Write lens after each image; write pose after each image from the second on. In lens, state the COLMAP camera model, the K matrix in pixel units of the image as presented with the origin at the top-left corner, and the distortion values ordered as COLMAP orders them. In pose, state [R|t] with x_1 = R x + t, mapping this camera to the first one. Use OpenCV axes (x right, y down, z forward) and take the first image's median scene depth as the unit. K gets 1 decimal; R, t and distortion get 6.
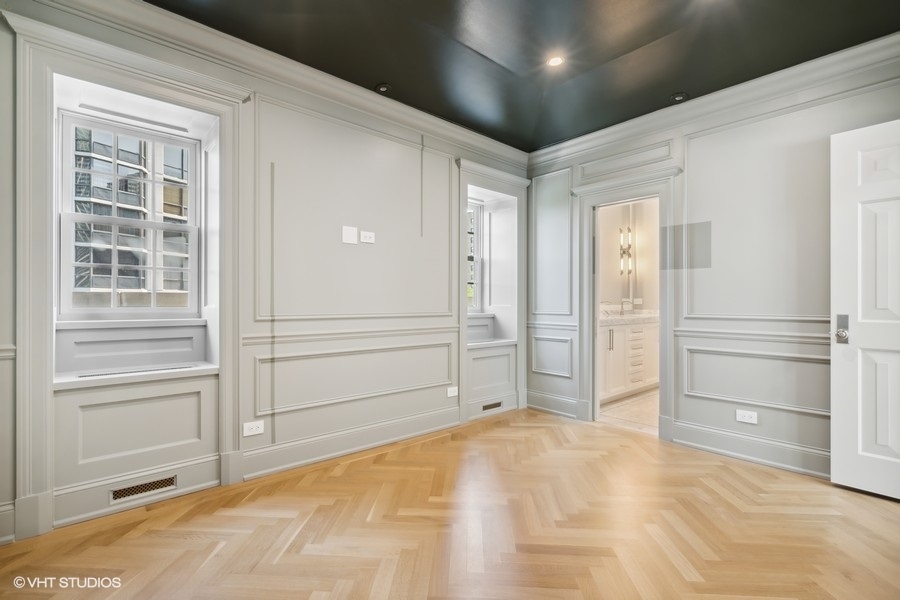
lens RADIAL K [[419.1, 0, 420.5], [0, 419.1, 302.1], [0, 0, 1]] dist [0.001873, -0.000603]
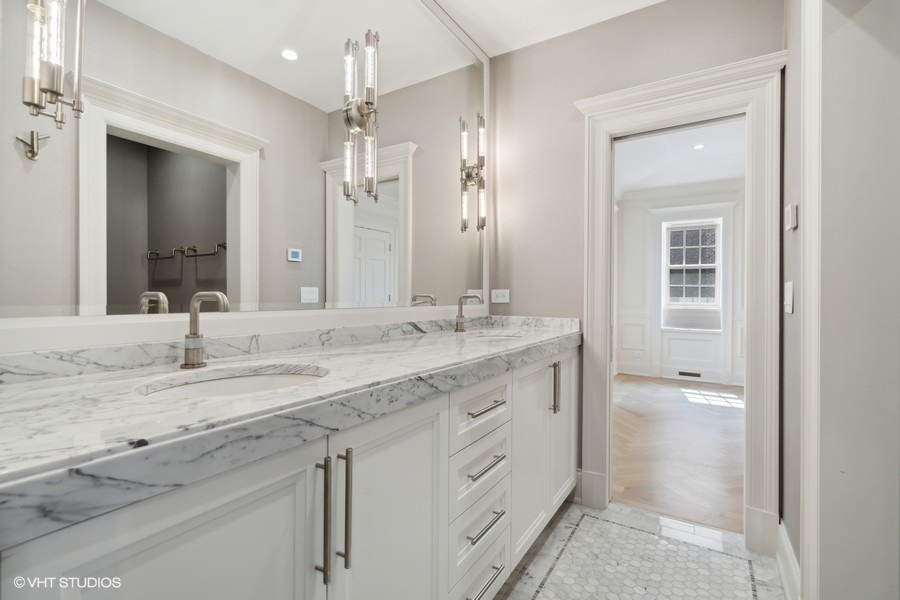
lens RADIAL K [[419.1, 0, 450.6], [0, 419.1, 299.4], [0, 0, 1]] dist [0.001873, -0.000603]
pose [[0.945745, -0.004578, 0.324877, 0.336858], [0.001523, 0.999952, 0.009658, -0.002742], [-0.324906, -0.008639, 0.945707, 0.621890]]
